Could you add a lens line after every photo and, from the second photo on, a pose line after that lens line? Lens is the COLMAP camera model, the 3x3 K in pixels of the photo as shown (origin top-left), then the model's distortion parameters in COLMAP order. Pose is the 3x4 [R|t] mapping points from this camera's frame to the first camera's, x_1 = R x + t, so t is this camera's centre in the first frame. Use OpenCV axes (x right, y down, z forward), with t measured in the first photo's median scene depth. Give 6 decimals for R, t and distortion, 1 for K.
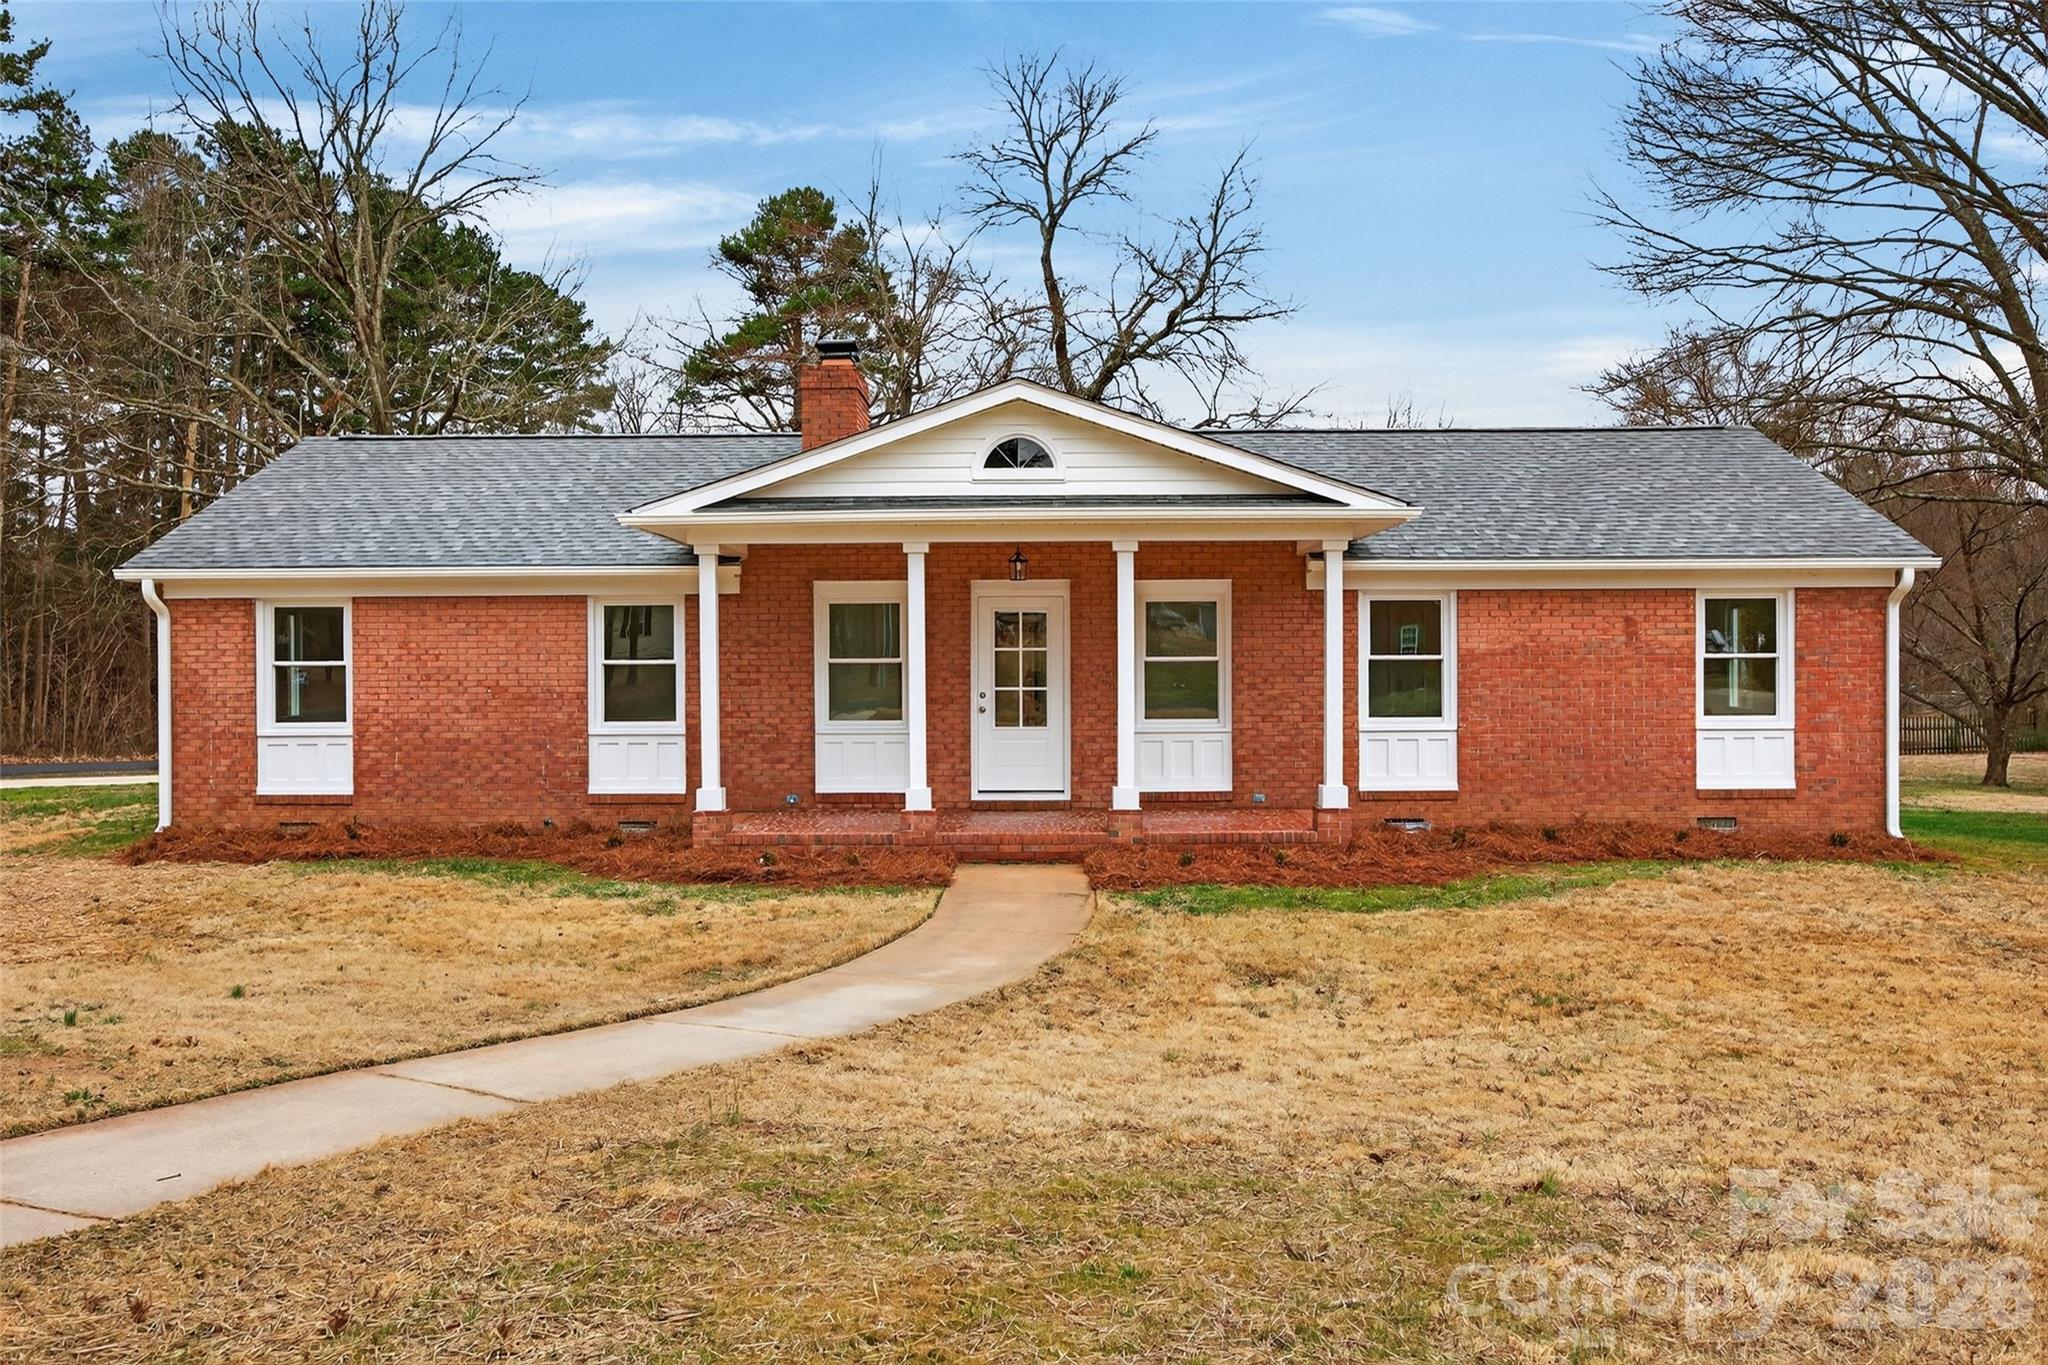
lens RADIAL K [[1744.0, 0, 1024.0], [0, 1744.0, 682.5], [0, 0, 1]] dist [-0.029223, 0.011060]
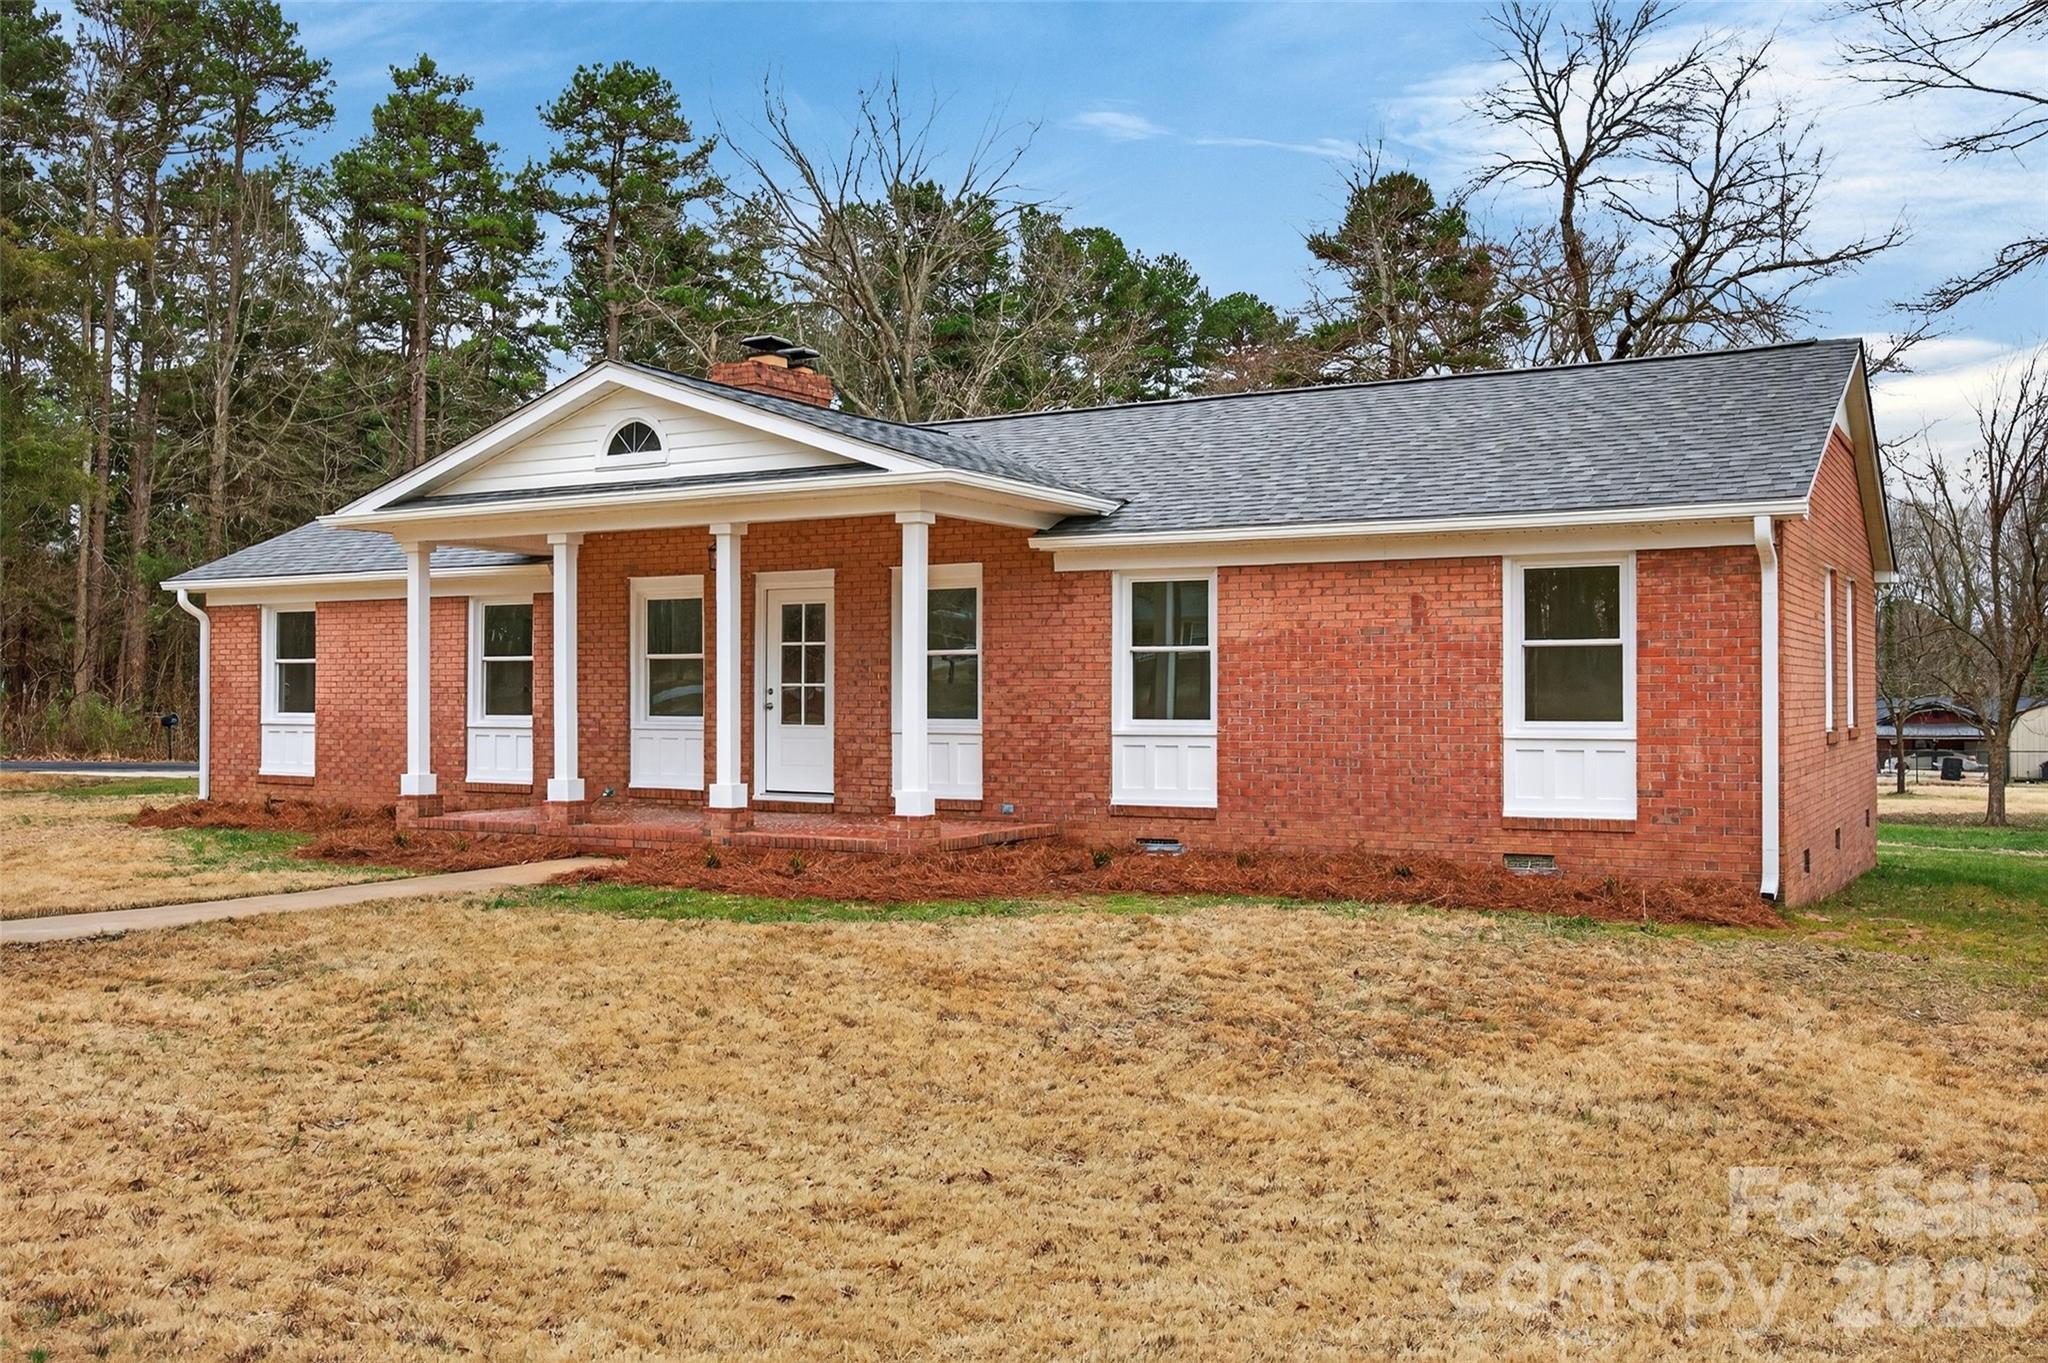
lens RADIAL K [[1744.0, 0, 1024.0], [0, 1744.0, 681.5], [0, 0, 1]] dist [-0.029223, 0.011060]
pose [[0.884572, 0.001389, -0.466402, 0.551189], [-0.003422, 0.999988, -0.003511, 0.004861], [0.466391, 0.004702, 0.884566, 0.217932]]
